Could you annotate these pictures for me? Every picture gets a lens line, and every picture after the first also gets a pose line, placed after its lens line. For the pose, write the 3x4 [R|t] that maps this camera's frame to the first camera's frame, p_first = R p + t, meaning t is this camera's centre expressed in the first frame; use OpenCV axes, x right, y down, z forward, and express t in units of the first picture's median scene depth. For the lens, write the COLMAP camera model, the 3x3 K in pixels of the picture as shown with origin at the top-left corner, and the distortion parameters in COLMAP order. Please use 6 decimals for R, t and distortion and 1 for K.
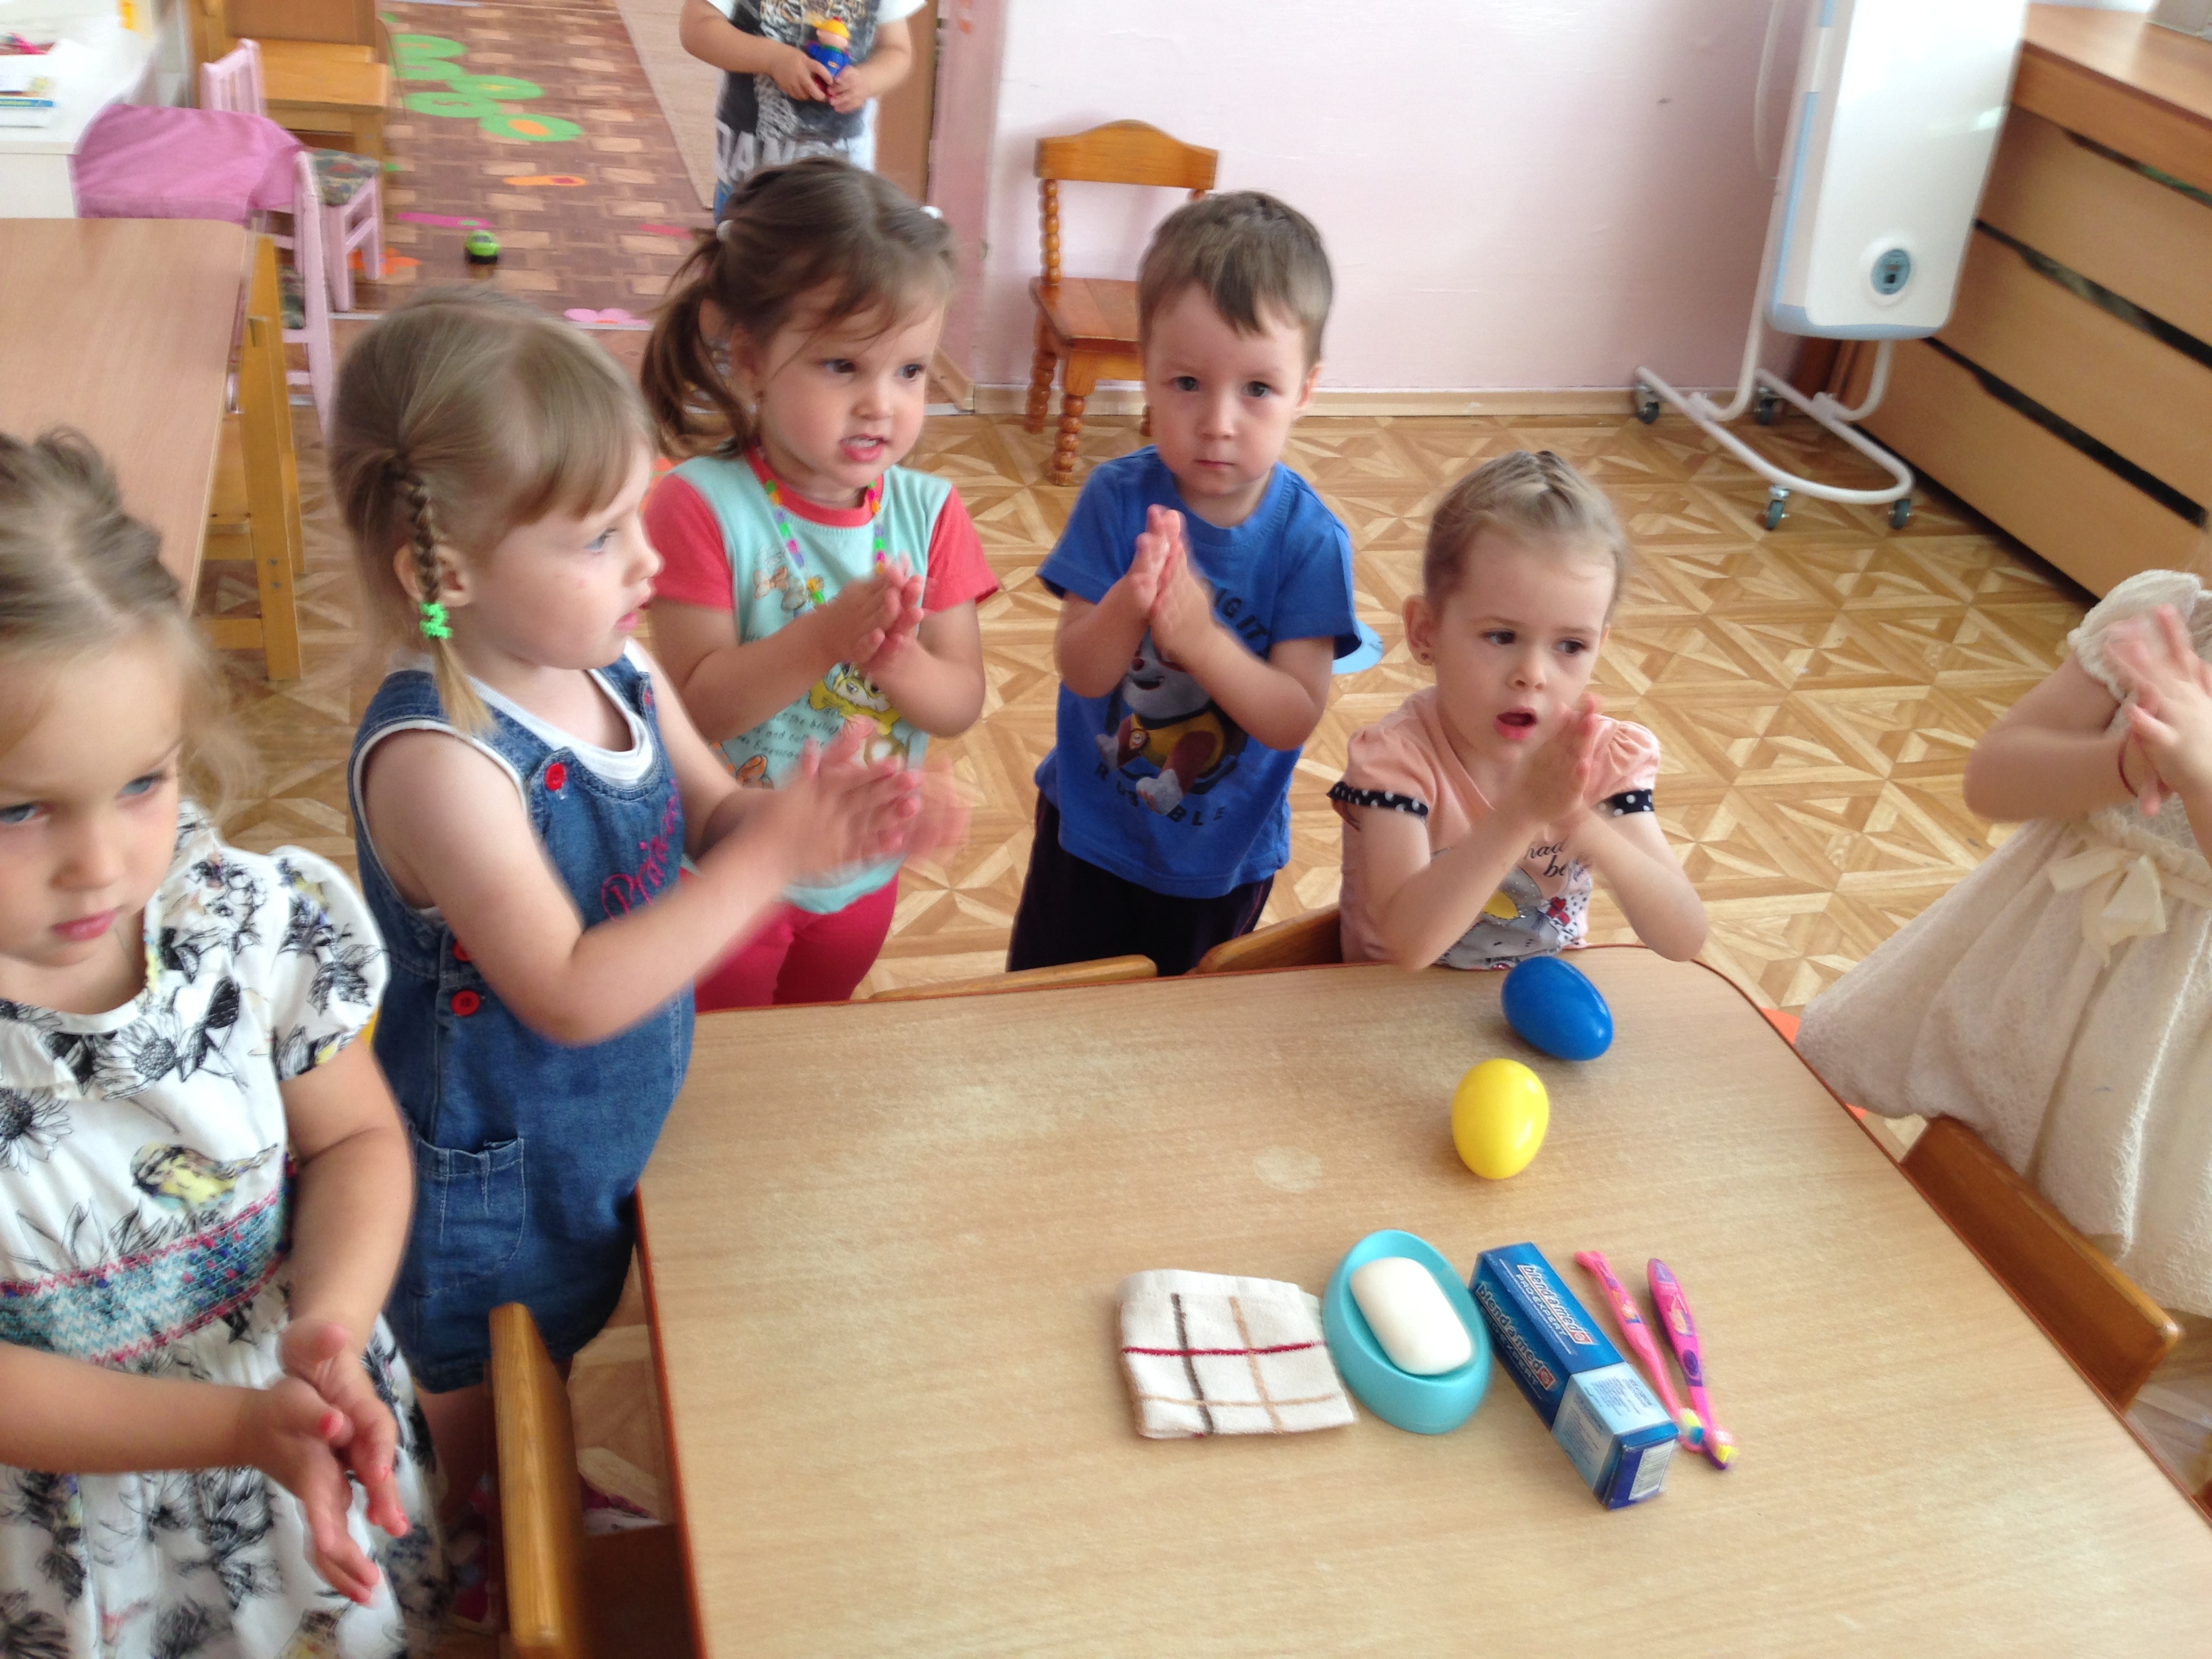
lens RADIAL K [[2067.5, 0, 1137.7], [0, 2067.5, 832.8], [0, 0, 1]] dist [0.054441, 0.000000]
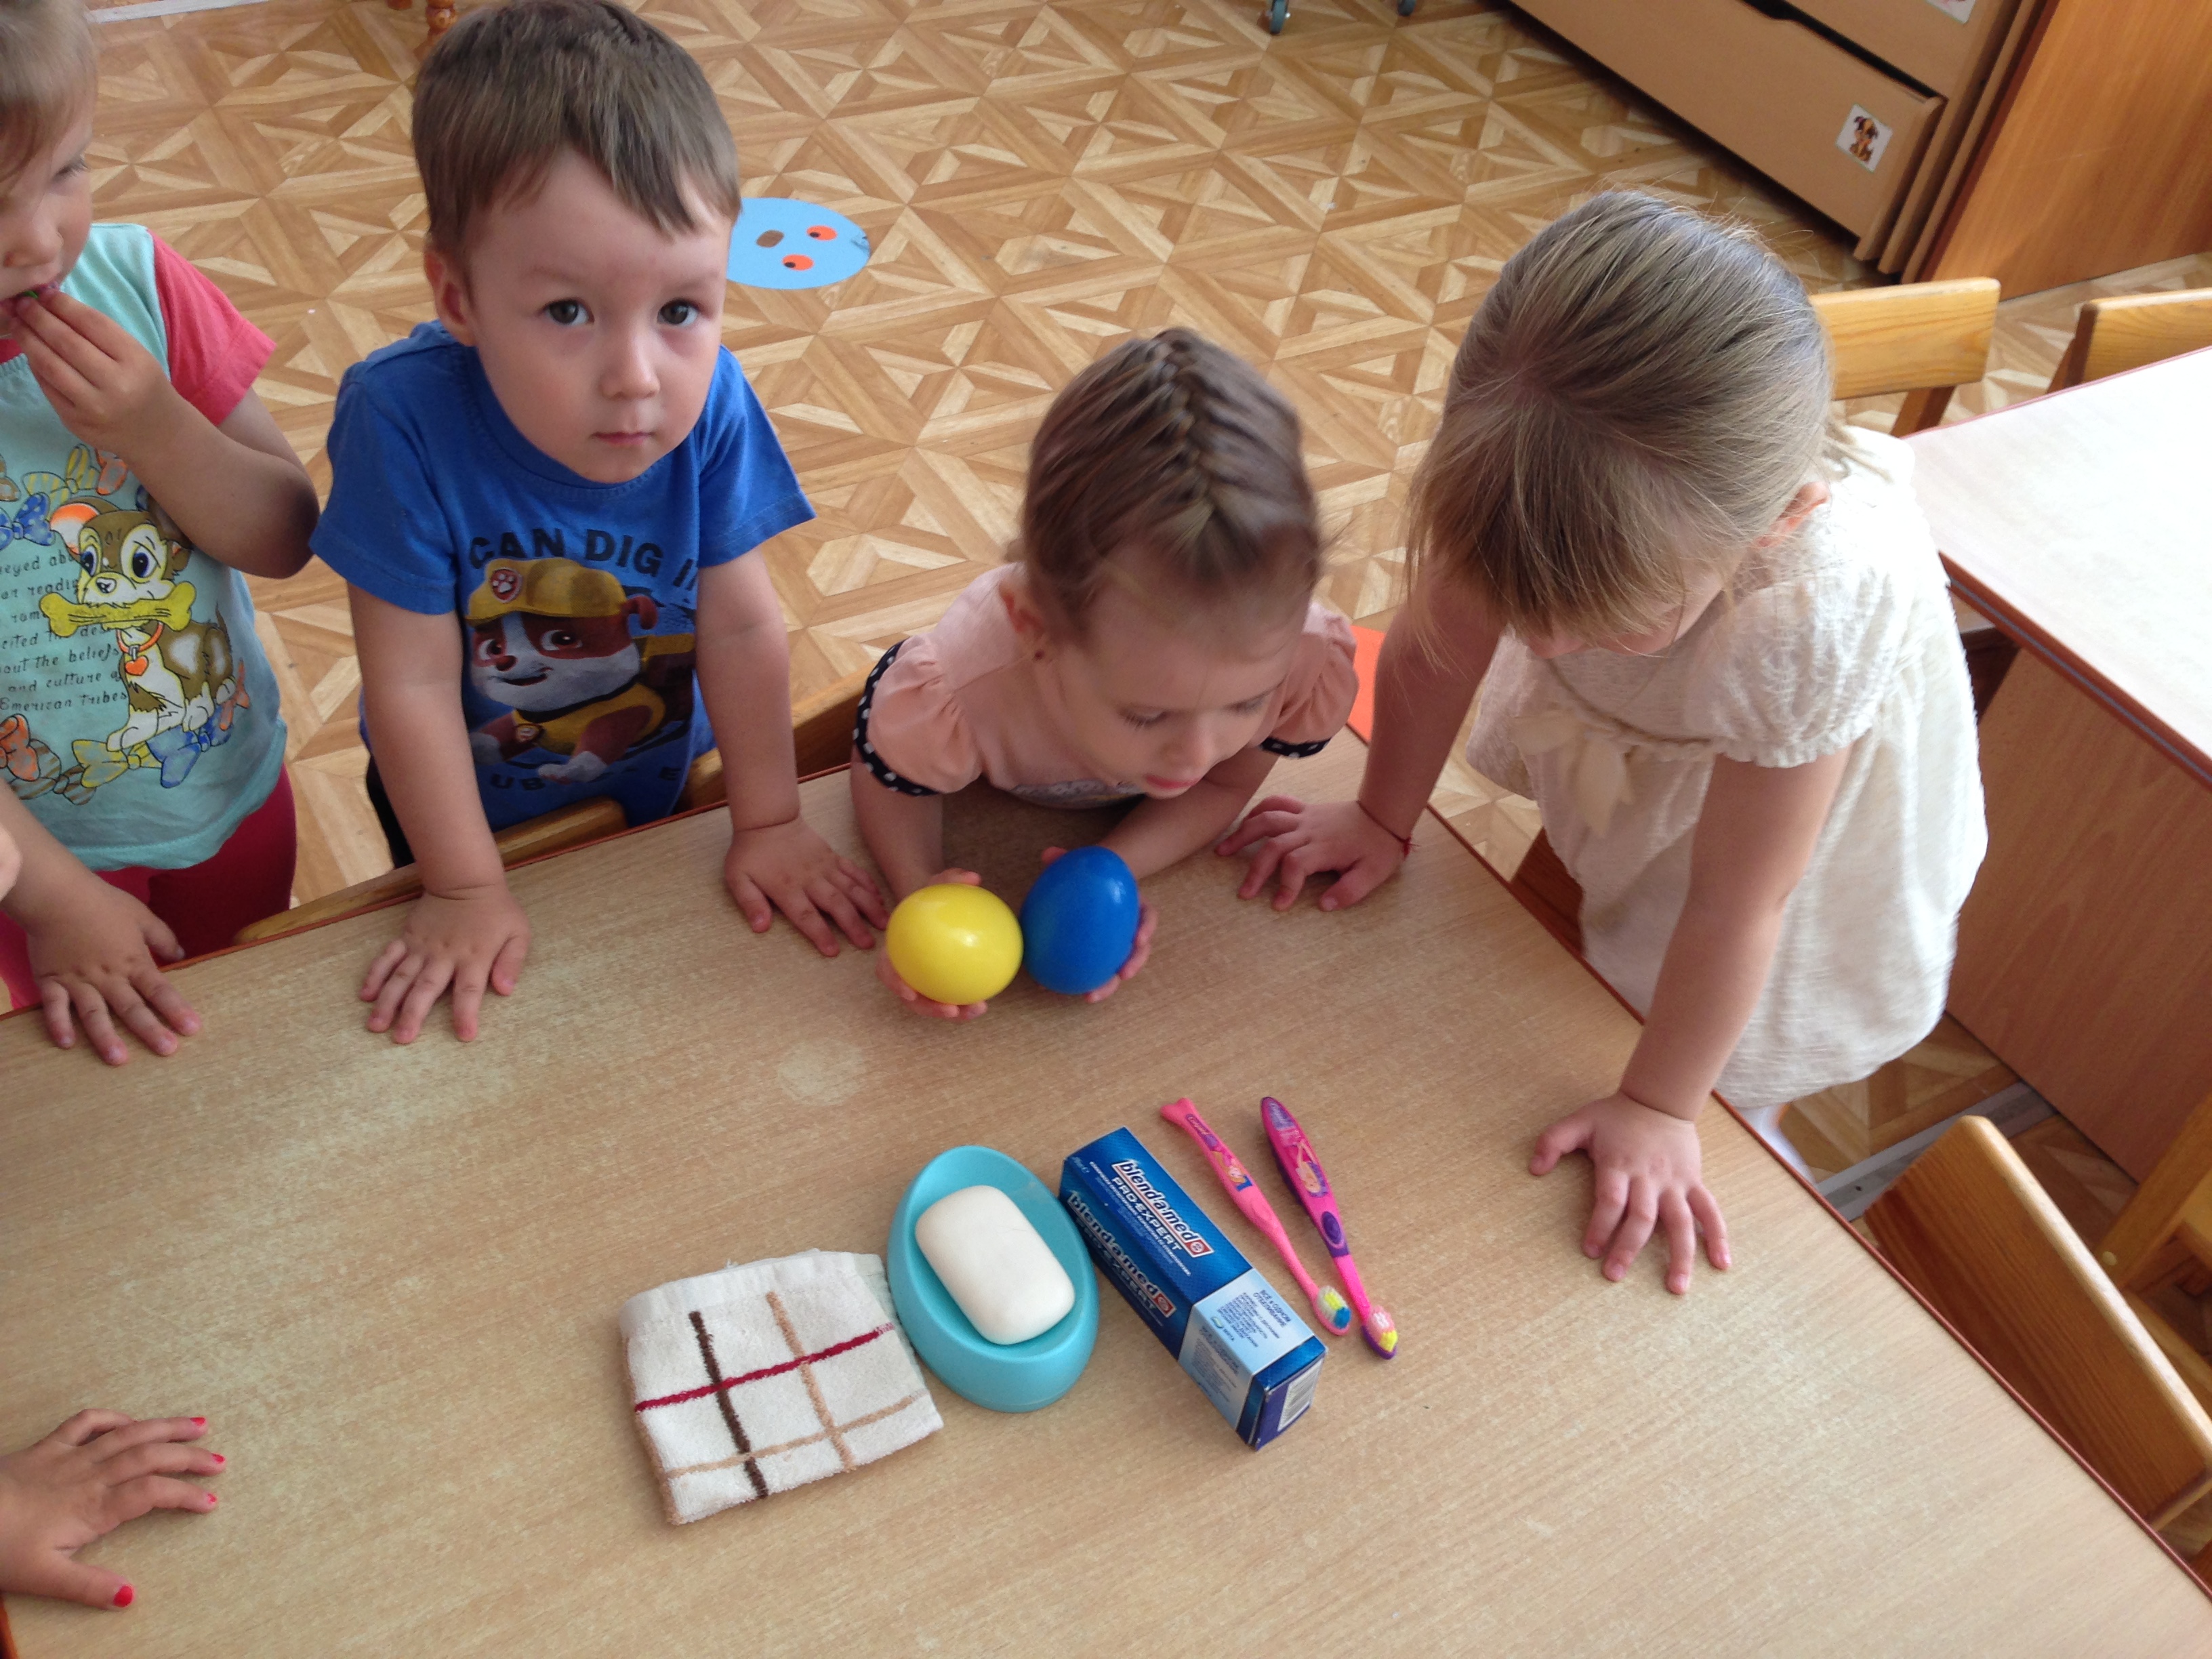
lens RADIAL K [[2067.5, 0, 1160.4], [0, 2067.5, 871.3], [0, 0, 1]] dist [0.054441, 0.000000]
pose [[0.964878, -0.187058, 0.184443, 0.036970], [0.137642, 0.958009, 0.251542, -0.054168], [-0.223751, -0.217320, 0.950109, 0.126083]]
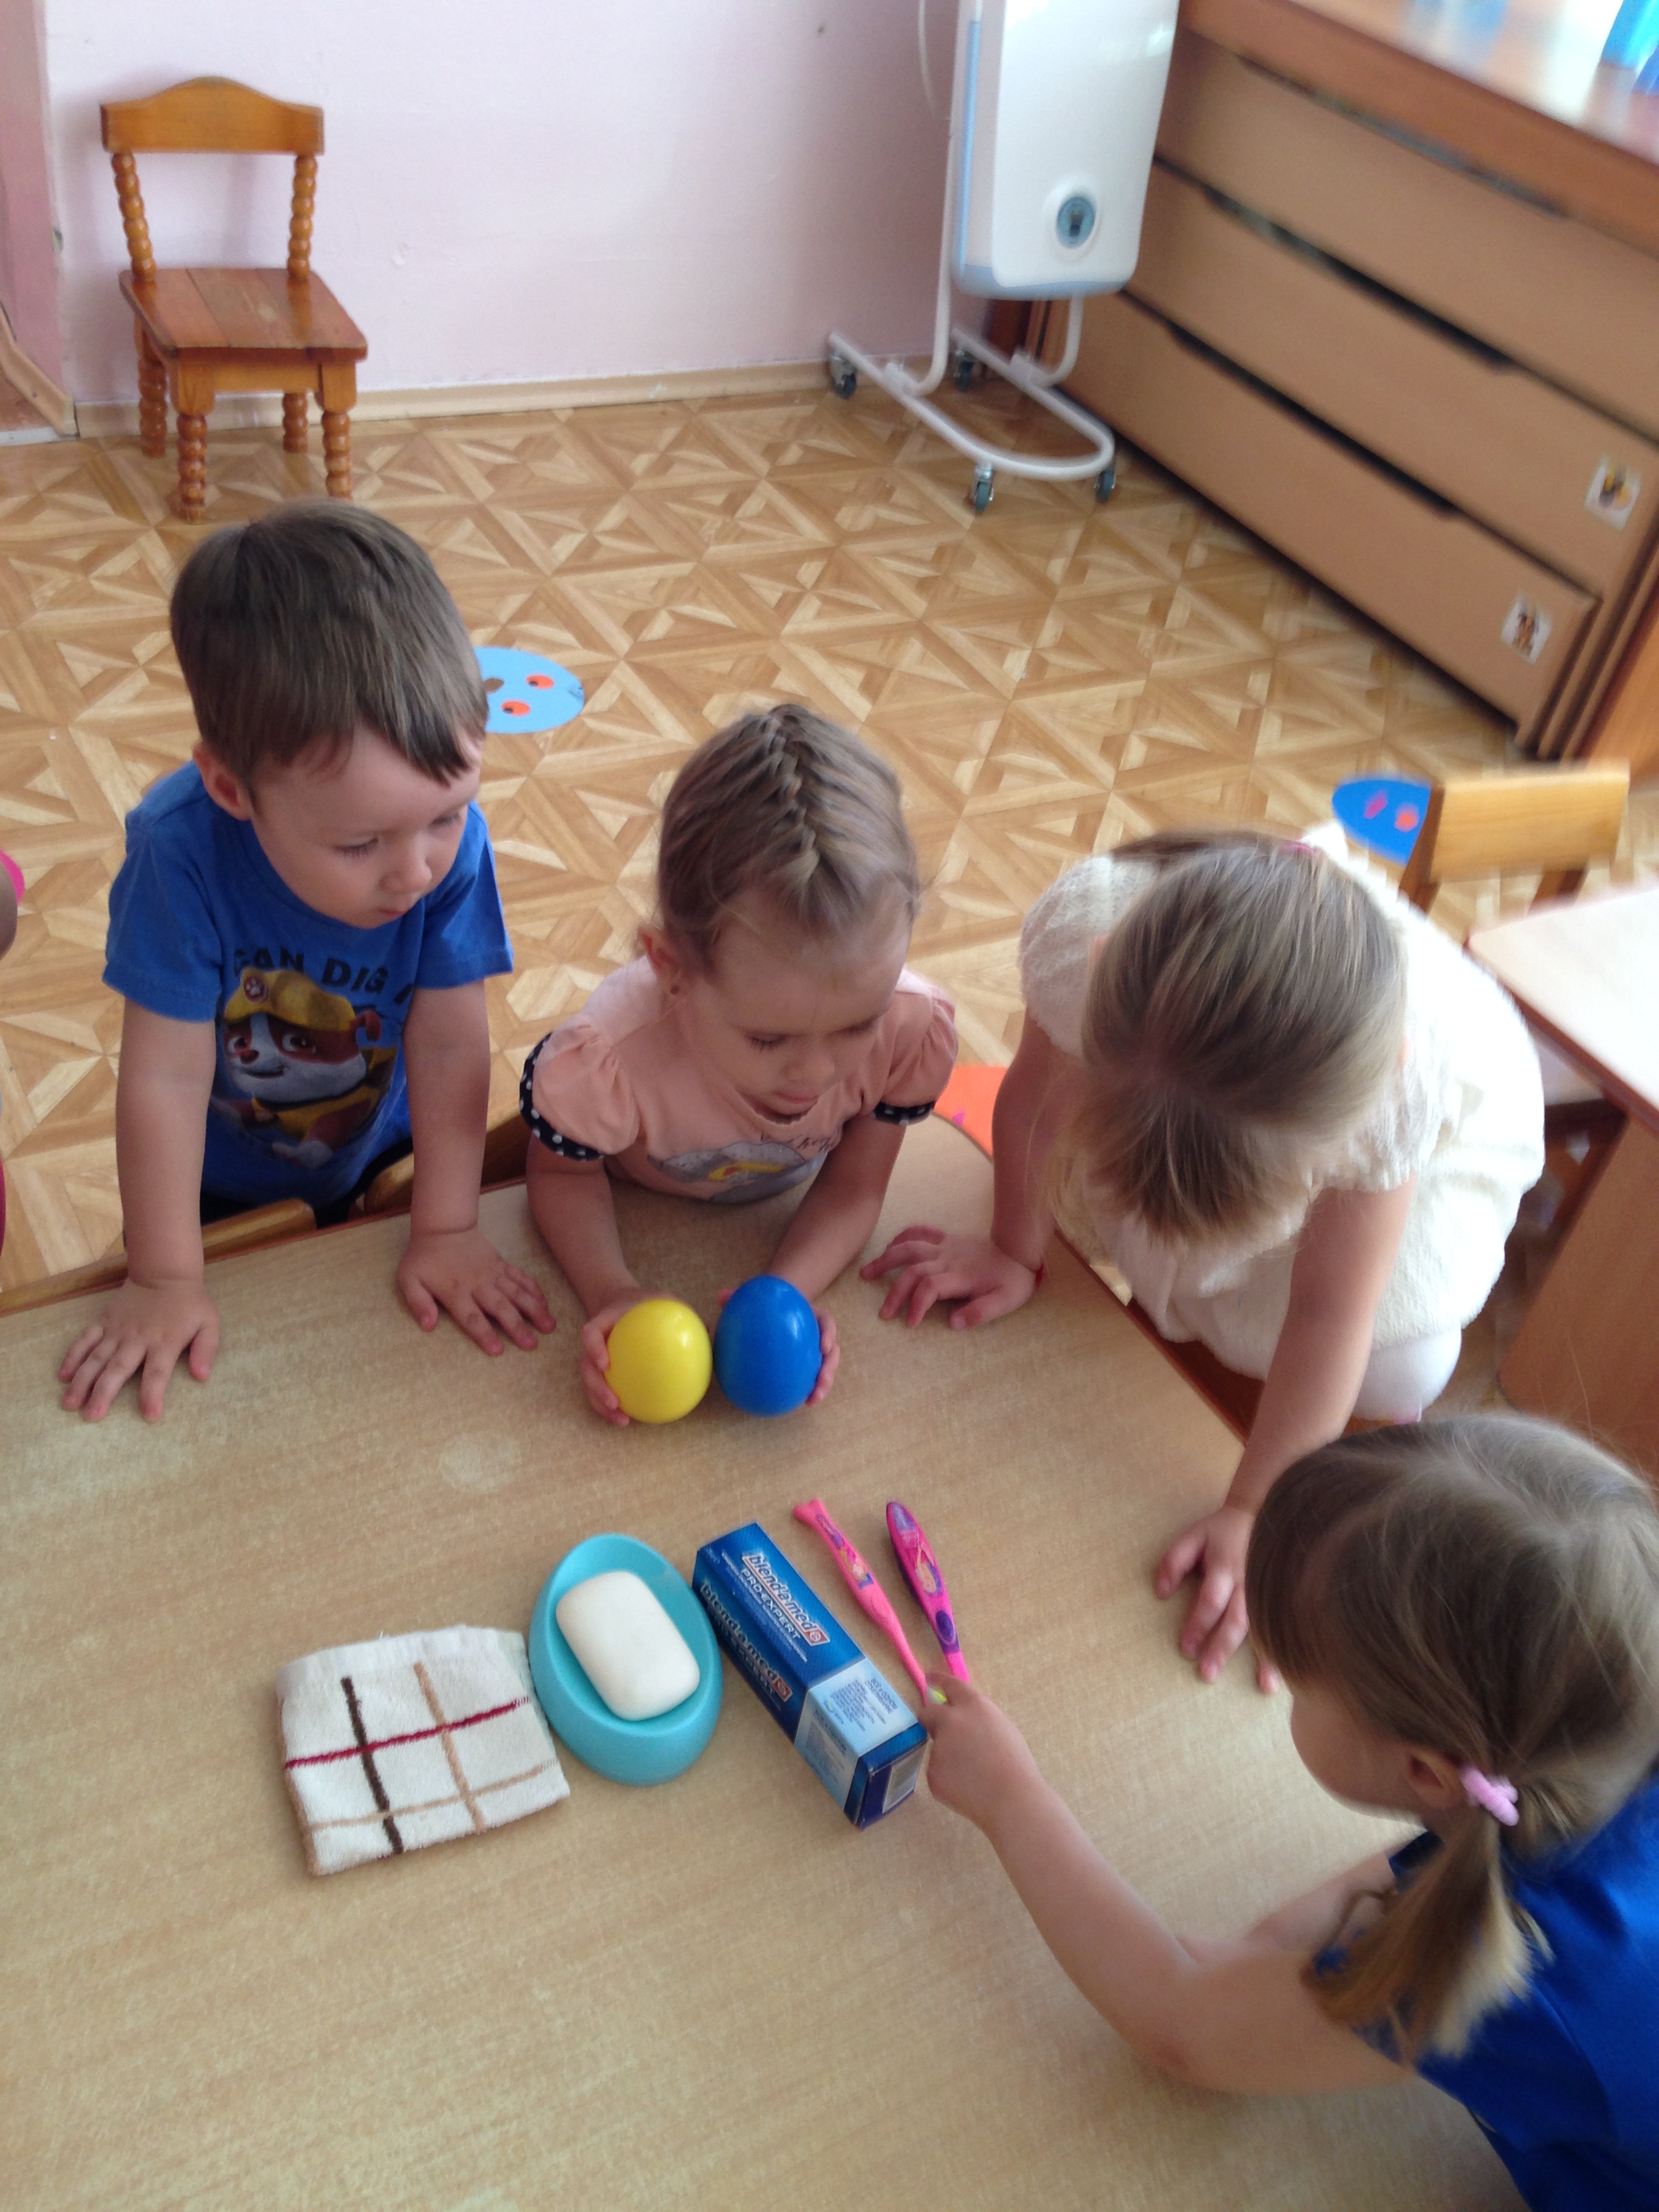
lens RADIAL K [[2067.5, 0, 872.5], [0, 2067.5, 1124.7], [0, 0, 1]] dist [0.054441, 0.000000]
pose [[0.970020, -0.133531, 0.203051, 0.041875], [0.099571, 0.980547, 0.169155, -0.060082], [-0.221689, -0.143866, 0.964446, 0.082356]]
